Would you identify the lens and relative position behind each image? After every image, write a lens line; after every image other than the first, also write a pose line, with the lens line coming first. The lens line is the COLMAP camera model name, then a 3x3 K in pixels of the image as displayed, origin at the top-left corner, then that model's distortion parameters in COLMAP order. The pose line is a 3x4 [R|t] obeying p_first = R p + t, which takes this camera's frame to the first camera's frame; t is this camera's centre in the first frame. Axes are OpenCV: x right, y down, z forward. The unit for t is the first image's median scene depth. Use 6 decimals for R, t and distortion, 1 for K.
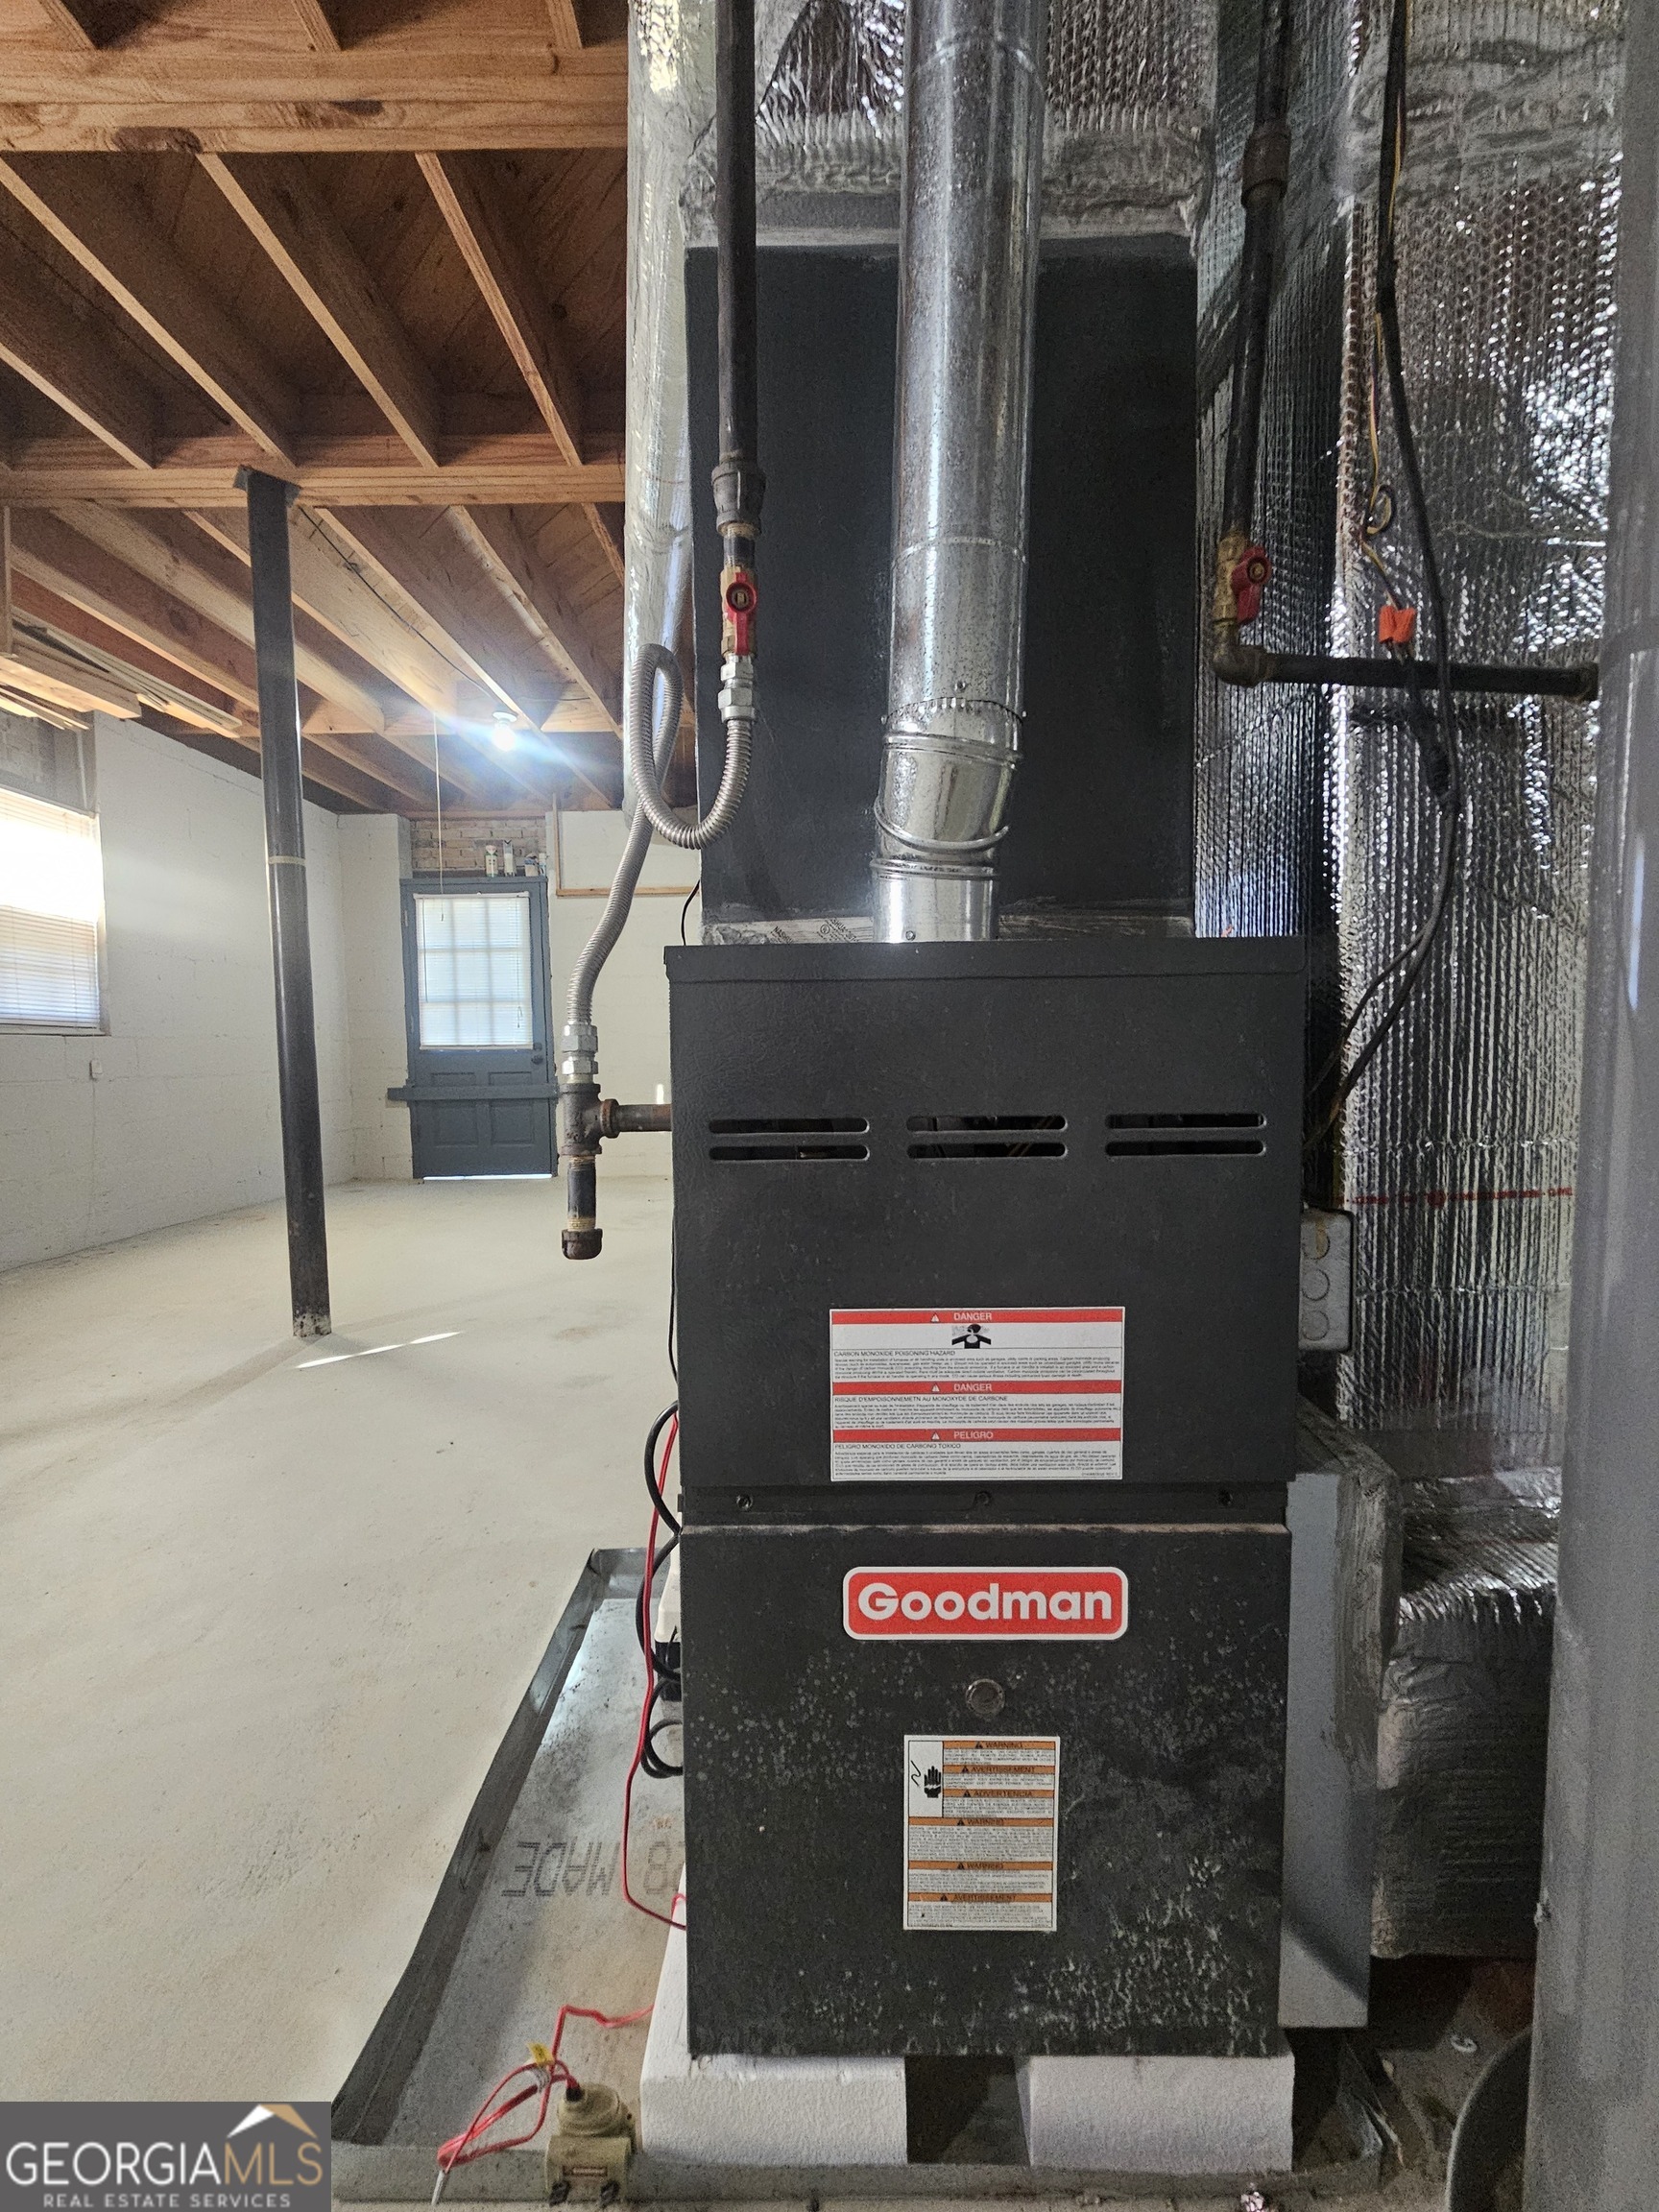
lens RADIAL K [[906.2, 0, 831.8], [0, 906.2, 1114.6], [0, 0, 1]] dist [-0.003669, 0.001071]
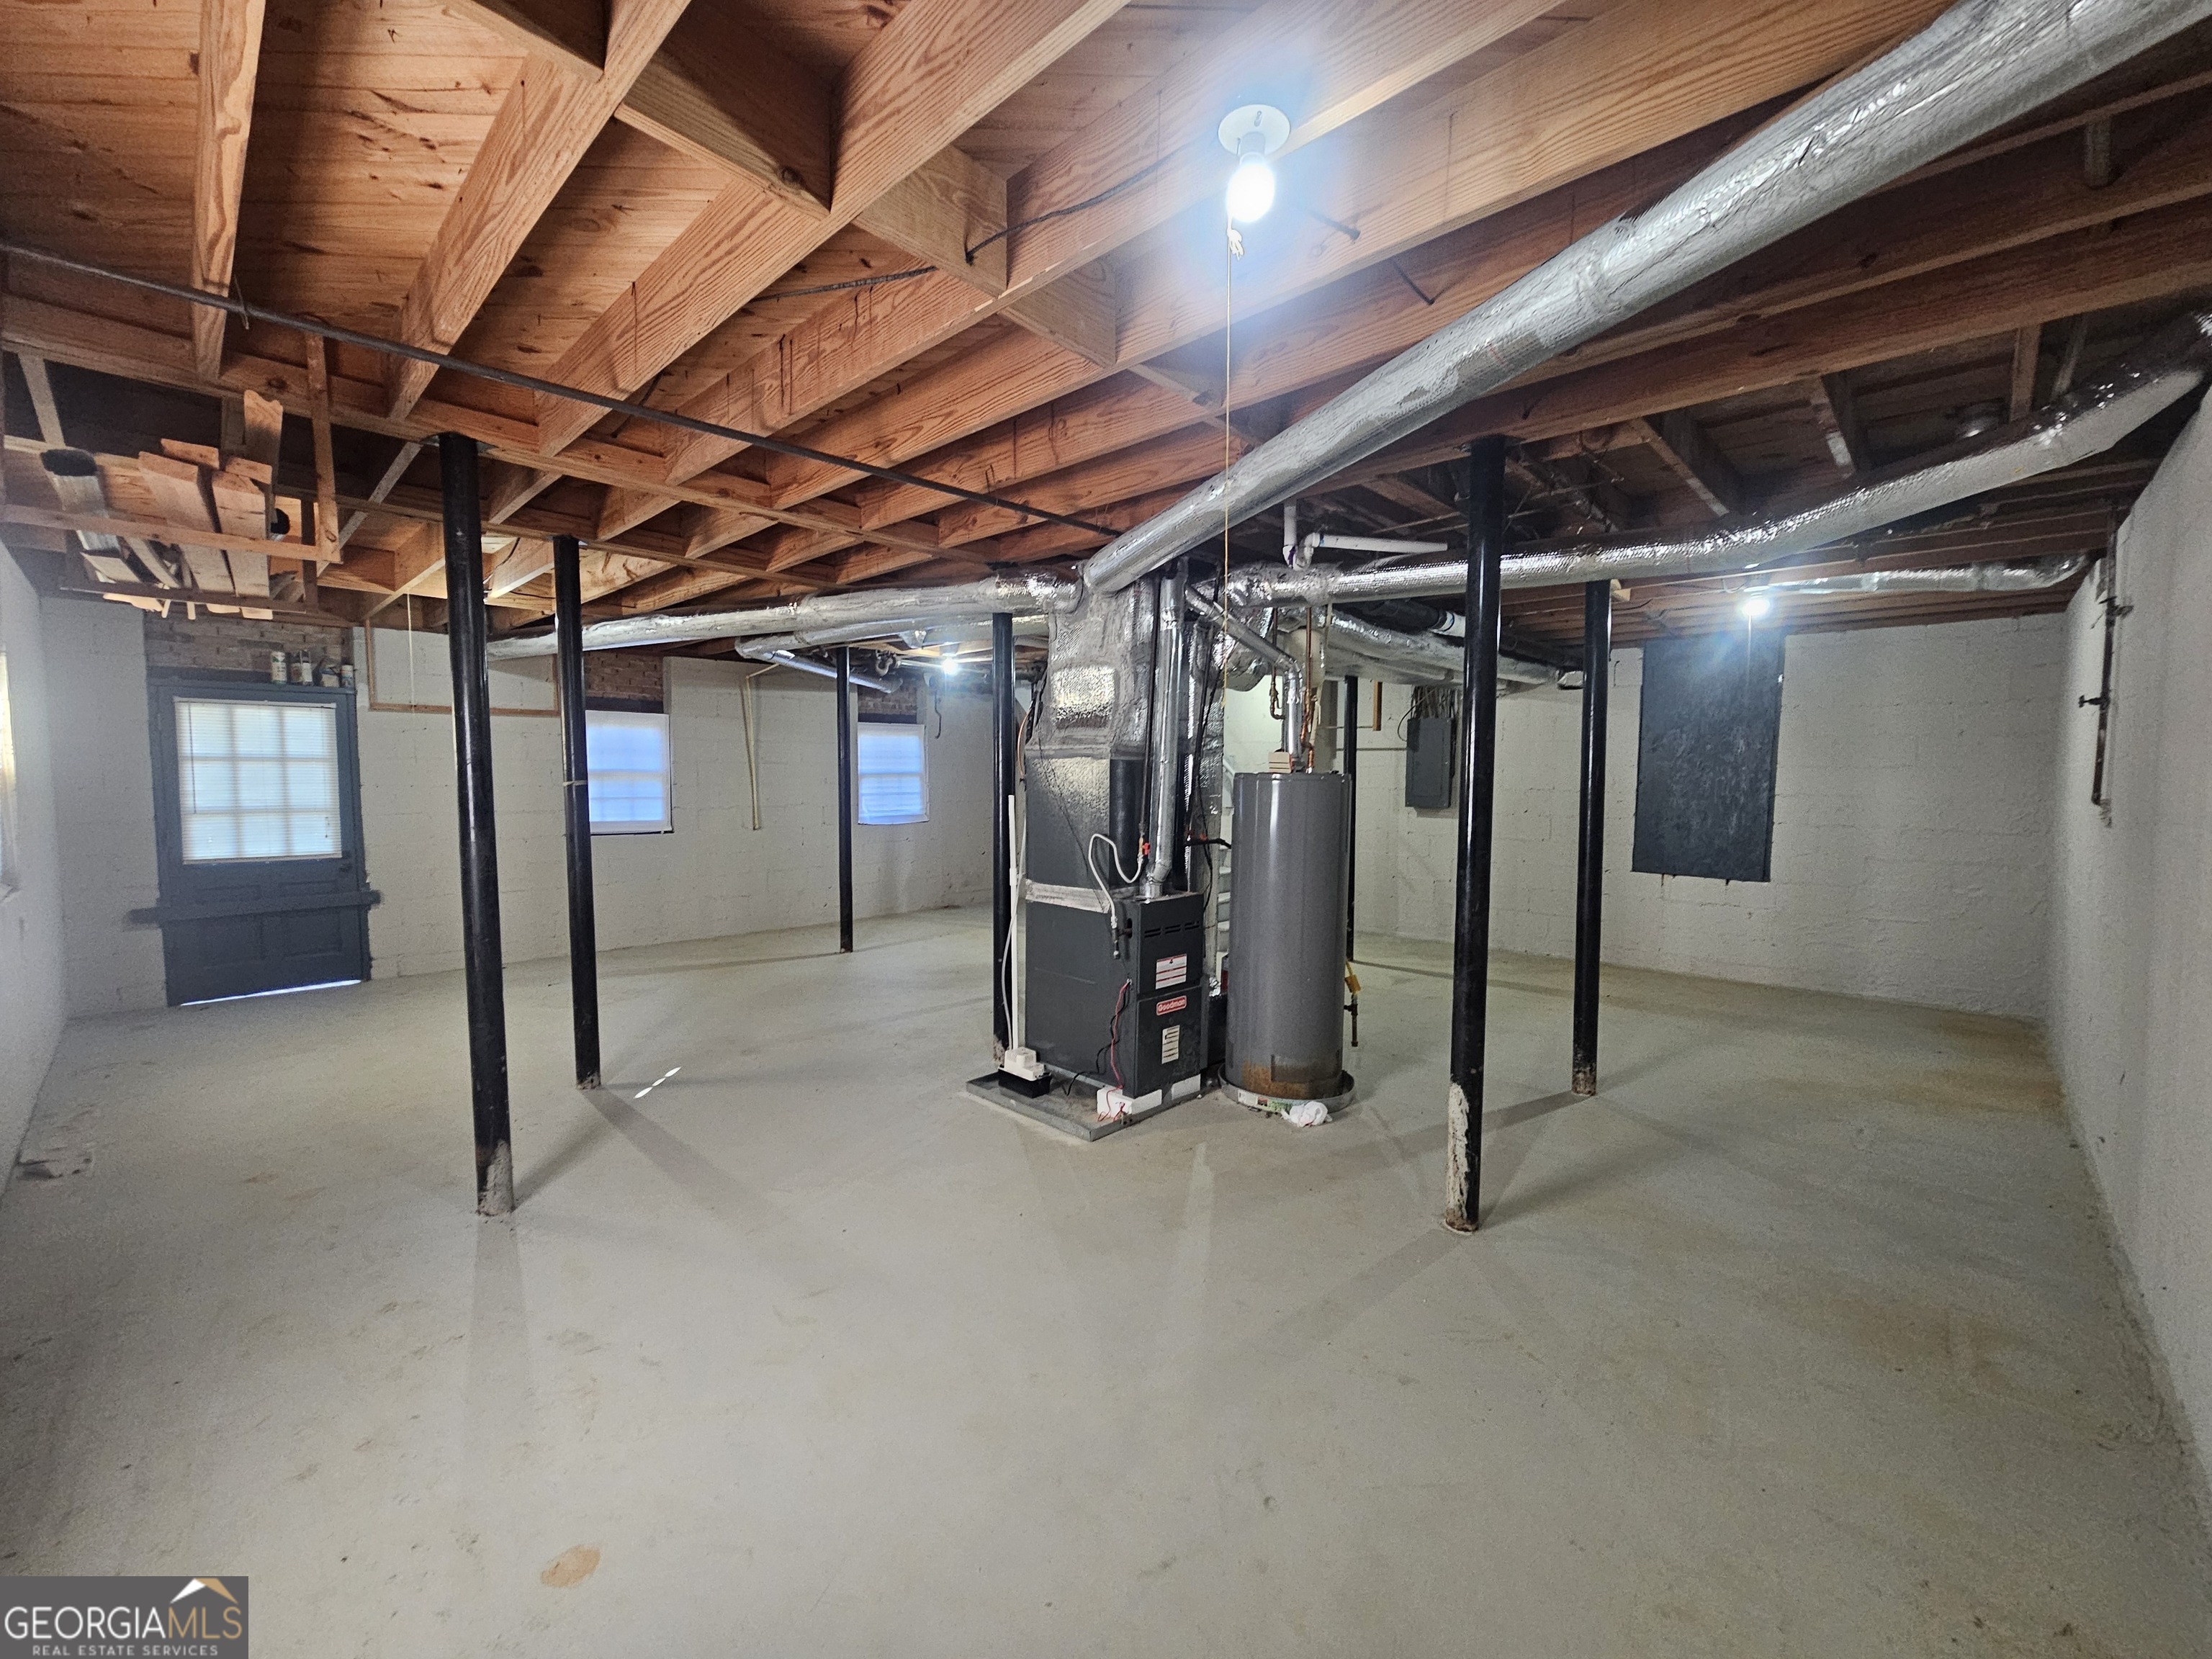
lens RADIAL K [[906.2, 0, 1095.6], [0, 906.2, 826.7], [0, 0, 1]] dist [-0.003669, 0.001071]
pose [[0.683603, -0.026423, 0.729376, -0.494070], [0.039364, 0.999225, -0.000695, -0.073976], [-0.728792, 0.029186, 0.684113, -0.306856]]
